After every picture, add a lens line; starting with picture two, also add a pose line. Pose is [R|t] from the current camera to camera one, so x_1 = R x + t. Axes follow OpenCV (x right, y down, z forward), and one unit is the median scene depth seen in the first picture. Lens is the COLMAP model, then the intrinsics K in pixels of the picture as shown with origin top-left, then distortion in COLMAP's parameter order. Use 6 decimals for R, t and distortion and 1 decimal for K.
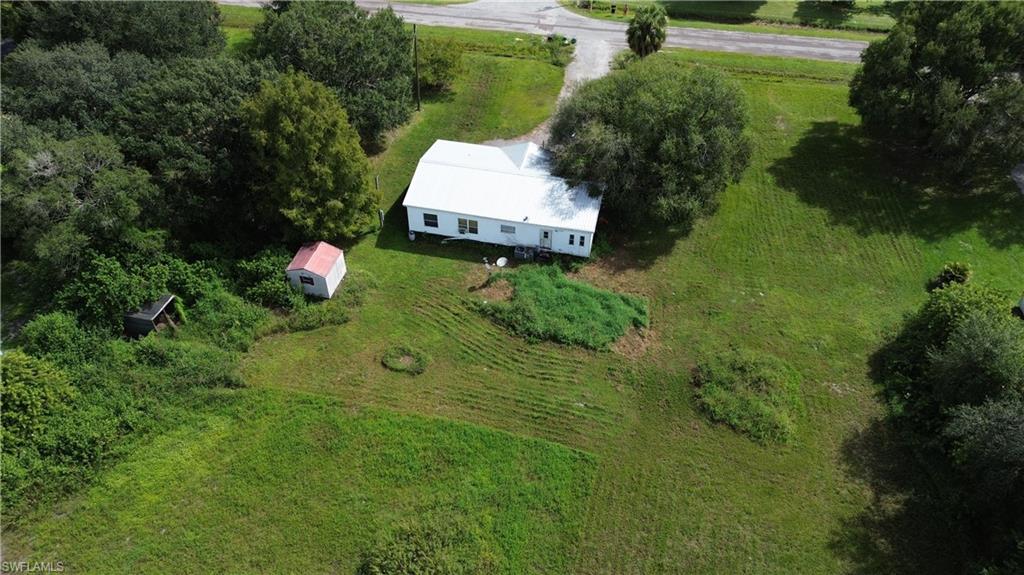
lens RADIAL K [[727.4, 0, 509.9], [0, 727.4, 286.2], [0, 0, 1]] dist [0.029782, -0.006158]
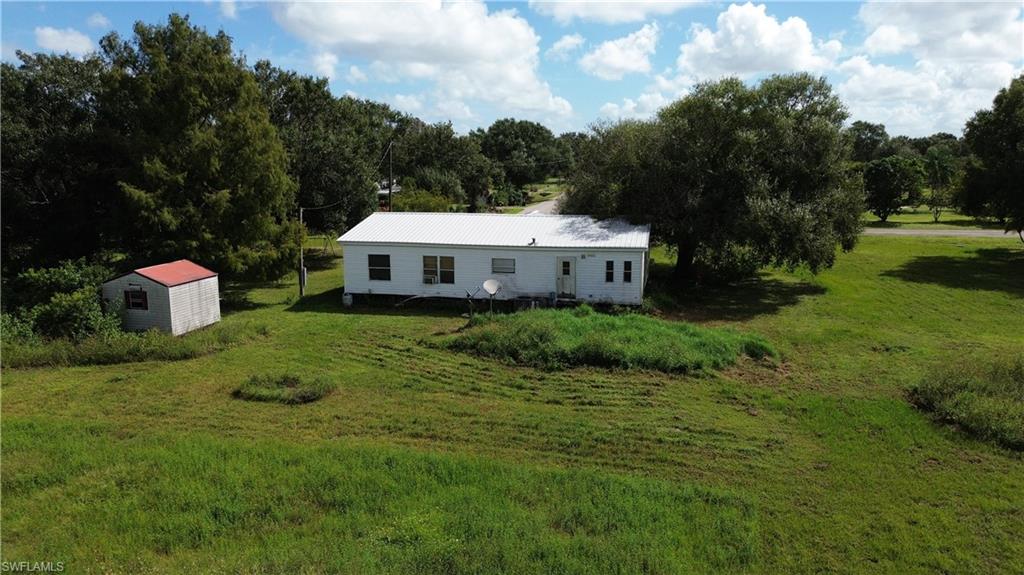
lens RADIAL K [[727.4, 0, 508.1], [0, 727.4, 288.6], [0, 0, 1]] dist [0.029782, -0.006158]
pose [[0.999908, -0.012824, -0.004360, 0.003731], [0.008360, 0.837604, -0.546213, 0.270725], [0.010657, 0.546127, 0.837635, 0.501791]]
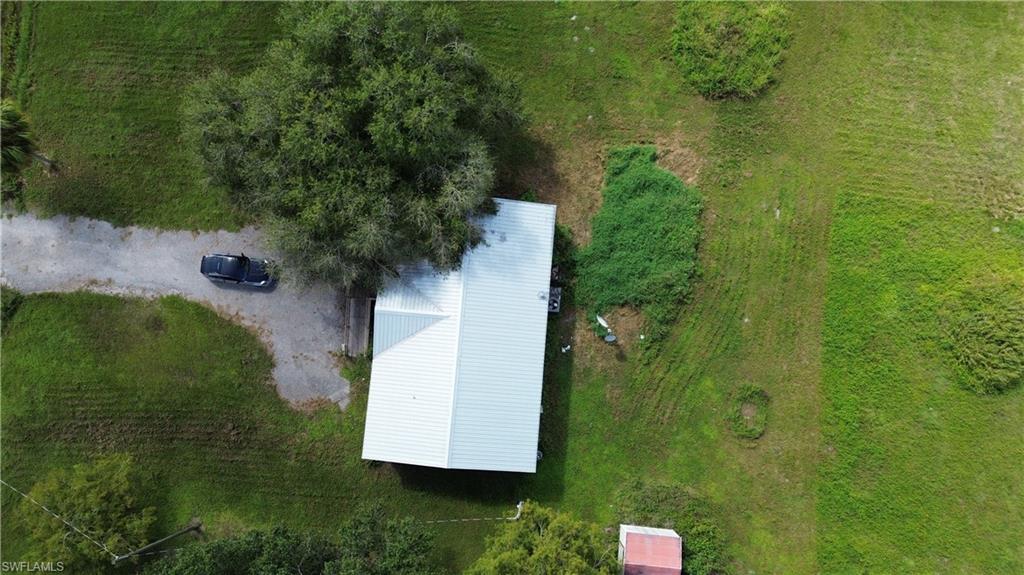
lens RADIAL K [[727.4, 0, 511.9], [0, 727.4, 283.5], [0, 0, 1]] dist [0.029782, -0.006158]
pose [[-0.139008, -0.985346, 0.098845, -0.033549], [0.691937, -0.025237, 0.721516, -0.643374], [-0.708449, 0.168691, 0.685306, 0.505613]]
